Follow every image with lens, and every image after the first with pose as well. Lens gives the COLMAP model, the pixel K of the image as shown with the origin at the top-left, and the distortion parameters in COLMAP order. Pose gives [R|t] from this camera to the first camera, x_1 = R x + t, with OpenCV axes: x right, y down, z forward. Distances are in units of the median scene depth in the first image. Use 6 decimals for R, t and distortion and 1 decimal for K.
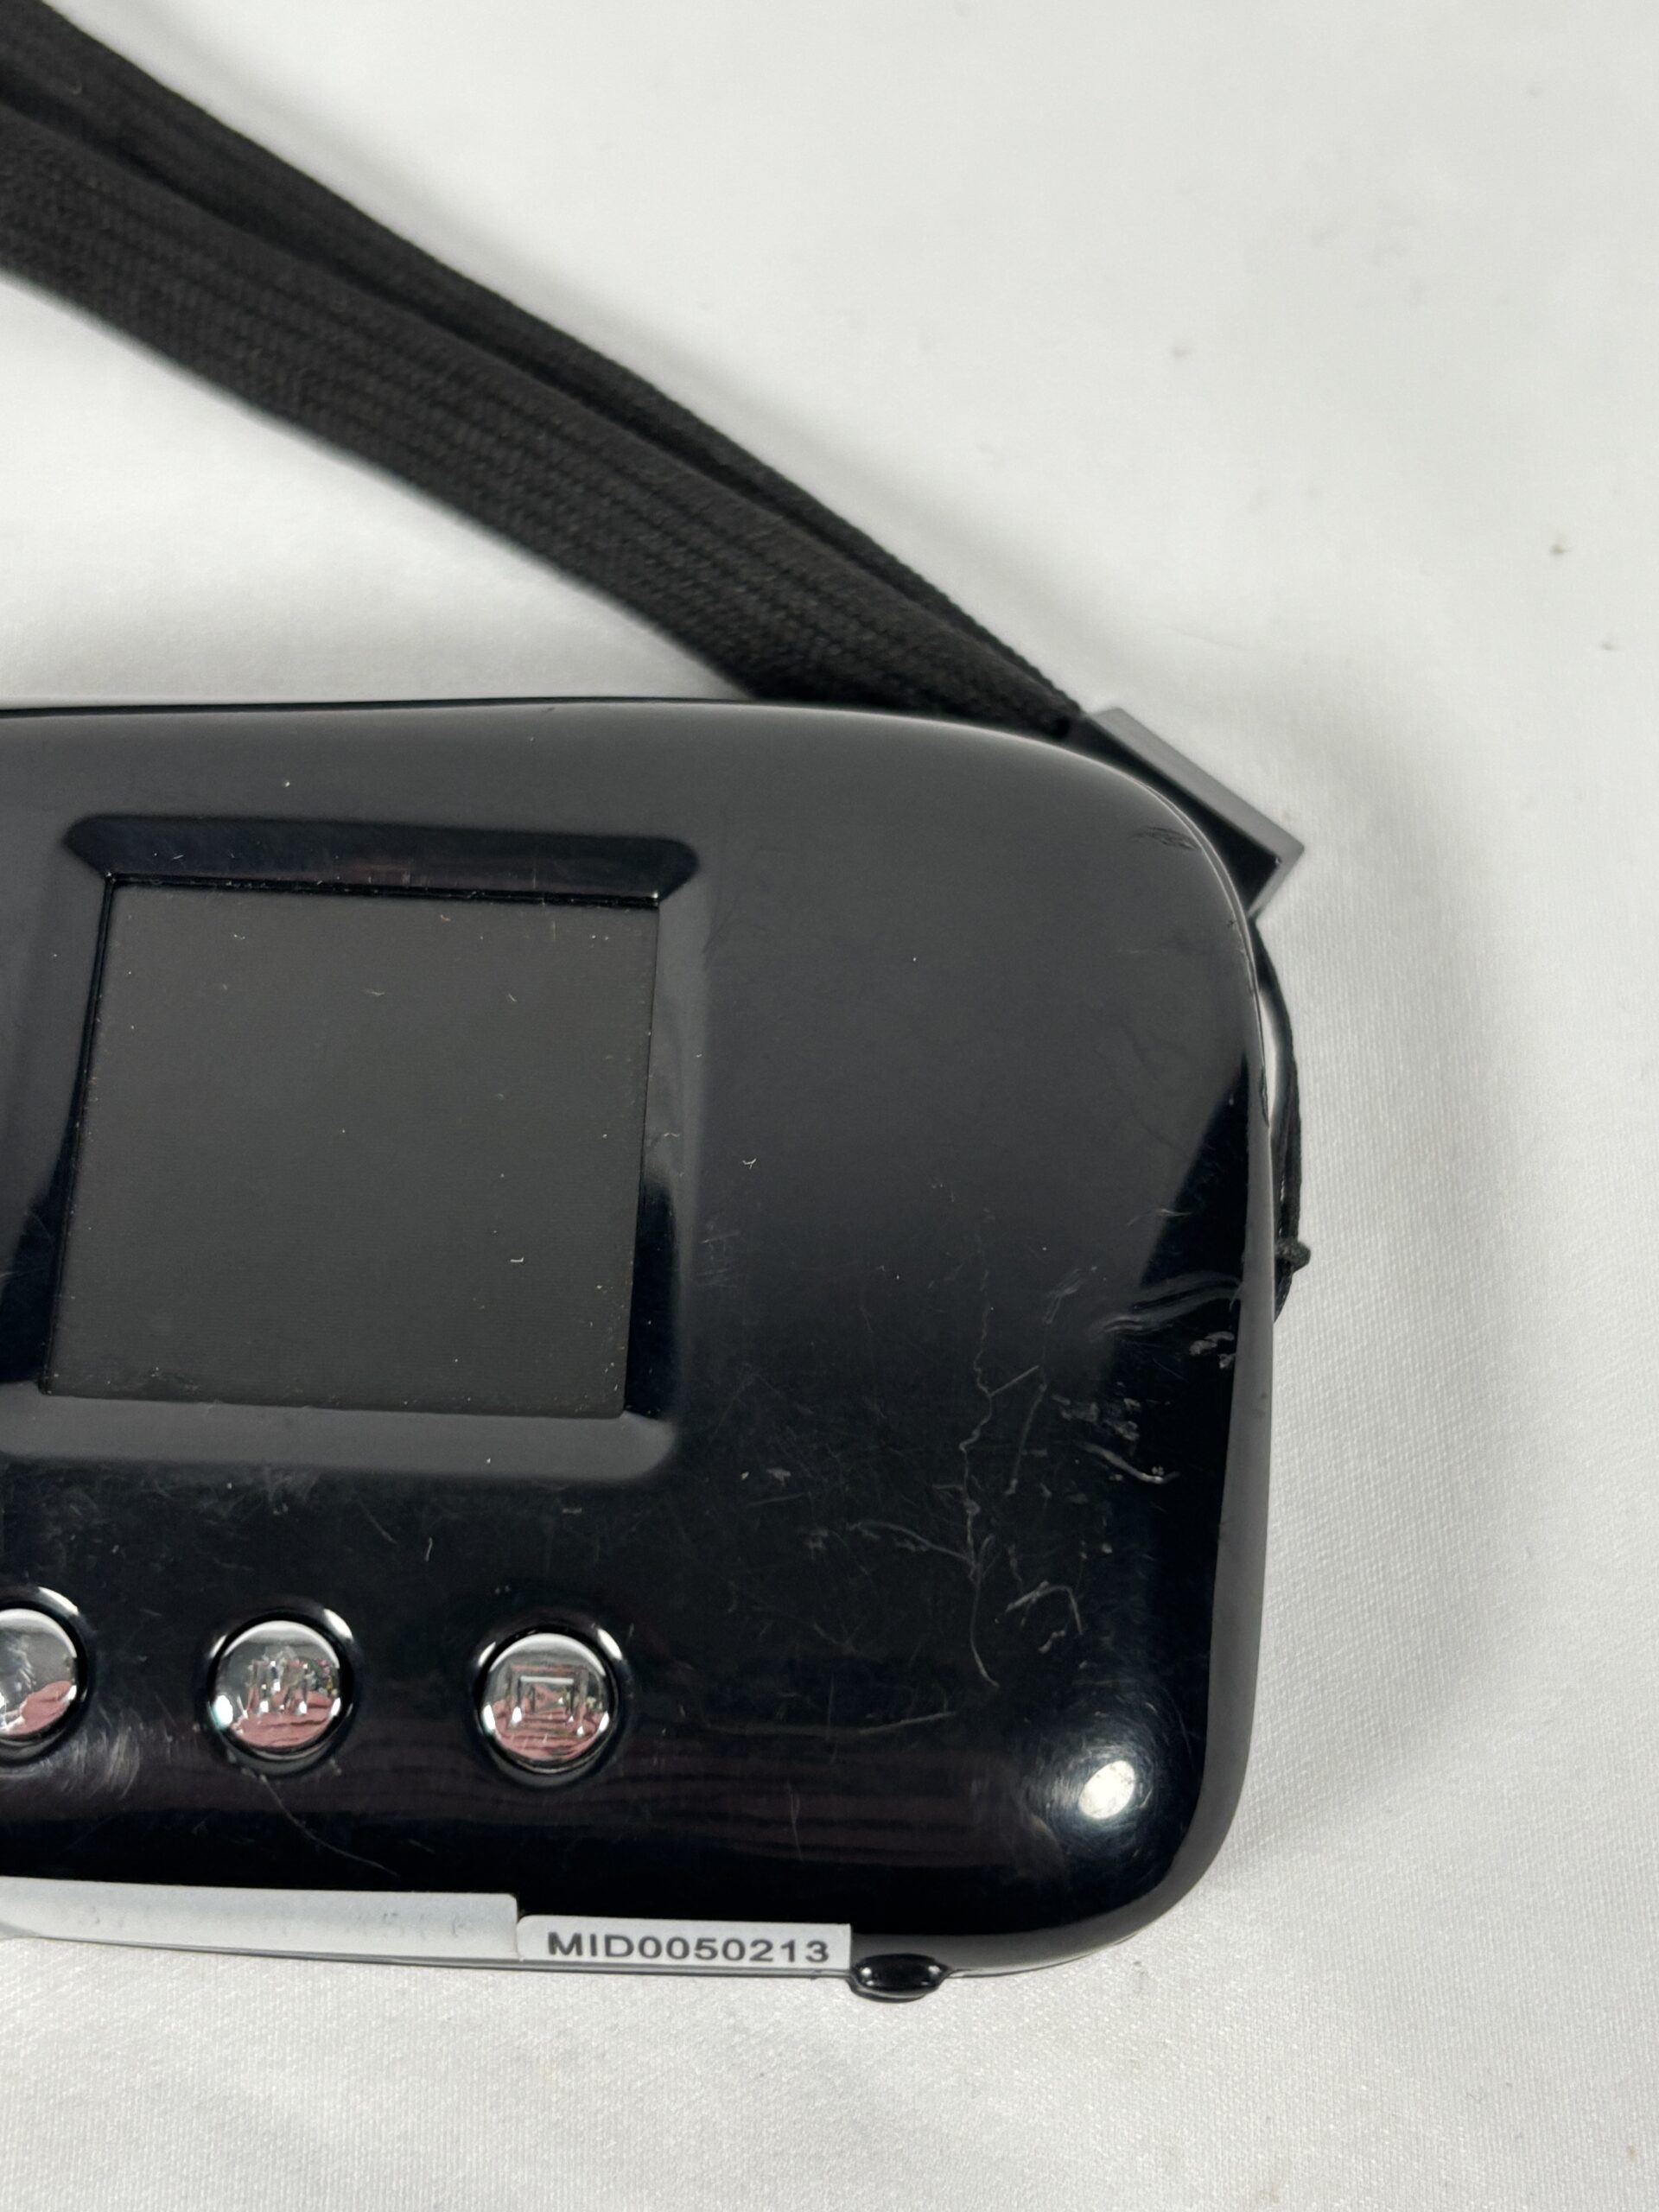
lens RADIAL K [[2915.1, 0, 800.7], [0, 2915.1, 1102.0], [0, 0, 1]] dist [0.234805, -1.338455]
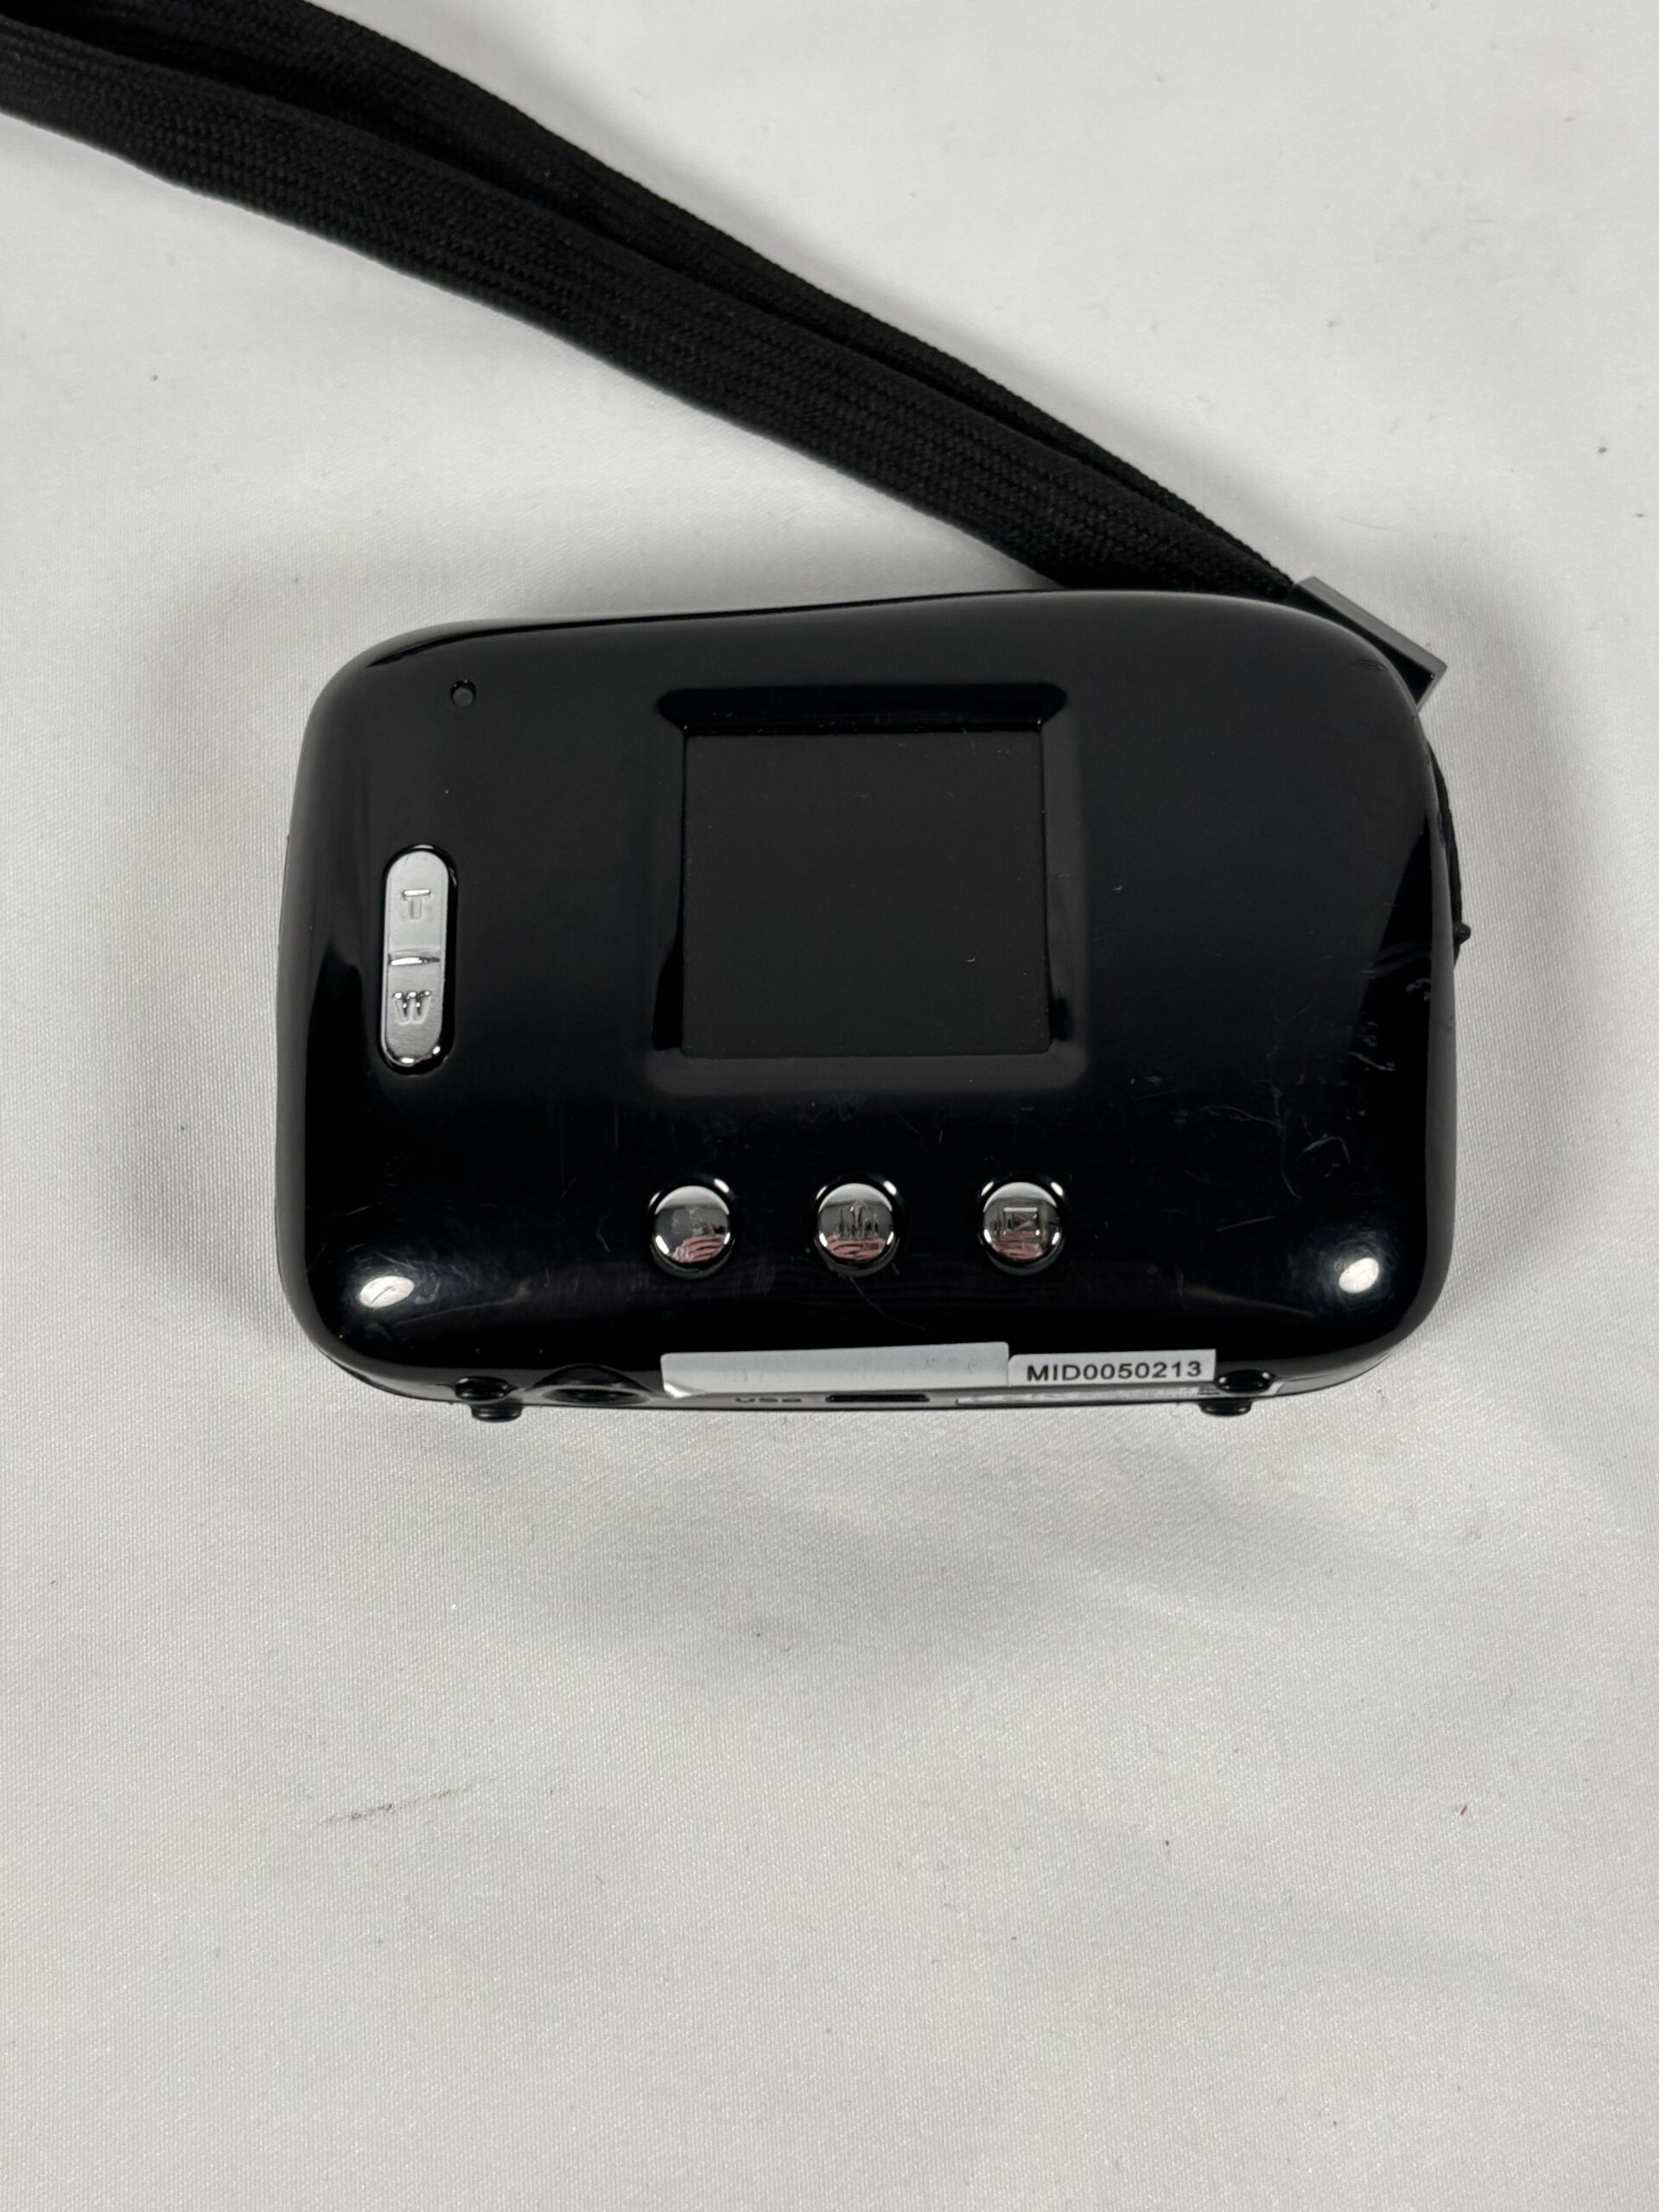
lens RADIAL K [[2915.1, 0, 800.7], [0, 2915.1, 1102.0], [0, 0, 1]] dist [0.234805, -1.338455]
pose [[0.998446, -0.055720, 0.000148, -0.183352], [0.055632, 0.997019, 0.053468, 0.039181], [-0.003127, -0.053377, 0.998570, -0.546579]]
